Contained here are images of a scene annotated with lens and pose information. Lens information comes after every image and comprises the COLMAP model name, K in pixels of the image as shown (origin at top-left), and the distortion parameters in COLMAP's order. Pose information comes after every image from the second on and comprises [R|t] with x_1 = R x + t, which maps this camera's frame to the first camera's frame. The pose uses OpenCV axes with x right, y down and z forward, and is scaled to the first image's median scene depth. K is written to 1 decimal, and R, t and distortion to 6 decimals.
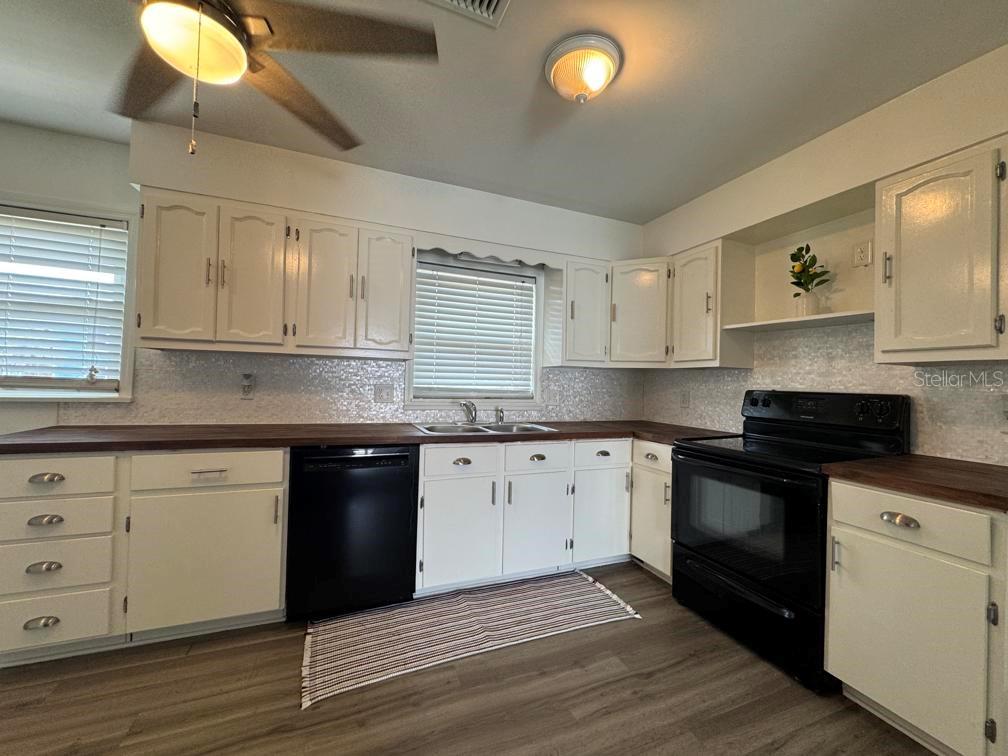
lens RADIAL K [[403.2, 0, 507.4], [0, 403.2, 377.3], [0, 0, 1]] dist [-0.006036, 0.000929]
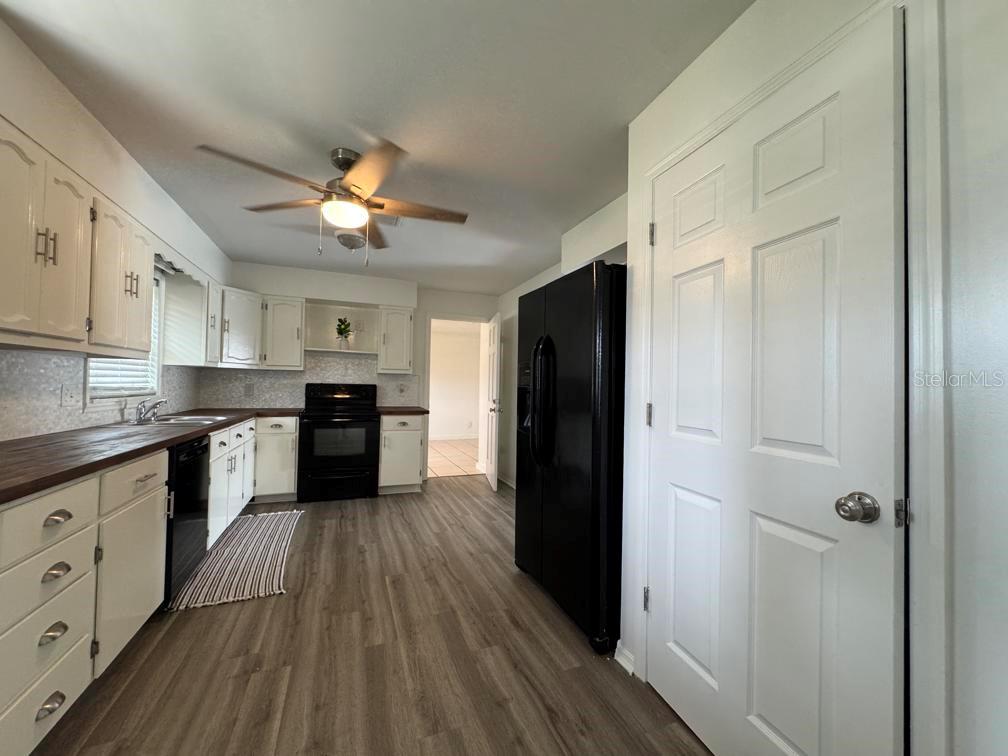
lens RADIAL K [[403.2, 0, 503.3], [0, 403.2, 377.6], [0, 0, 1]] dist [-0.006036, 0.000929]
pose [[0.016653, -0.006544, 0.999840, -1.407480], [-0.026573, 0.999622, 0.006985, -0.034231], [-0.999508, -0.026685, 0.016472, 0.096038]]
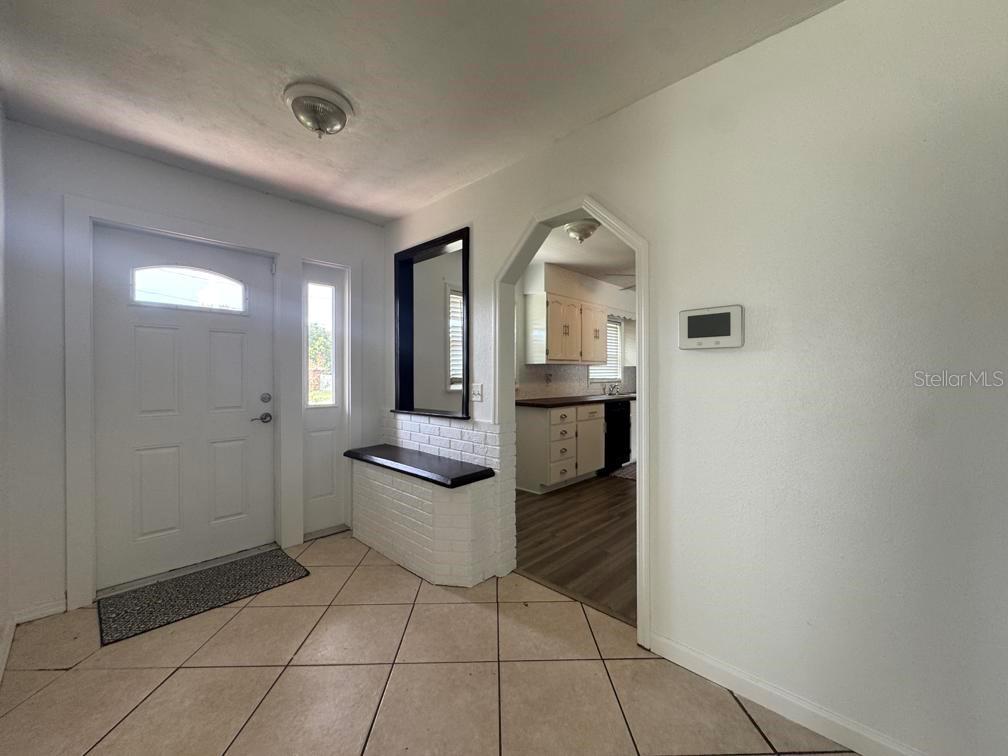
lens RADIAL K [[403.2, 0, 506.2], [0, 403.2, 377.4], [0, 0, 1]] dist [-0.006036, 0.000929]
pose [[0.911506, -0.031890, 0.410050, -1.880447], [0.022334, 0.999356, 0.028075, -0.059774], [-0.410681, -0.016432, 0.911631, -0.903686]]
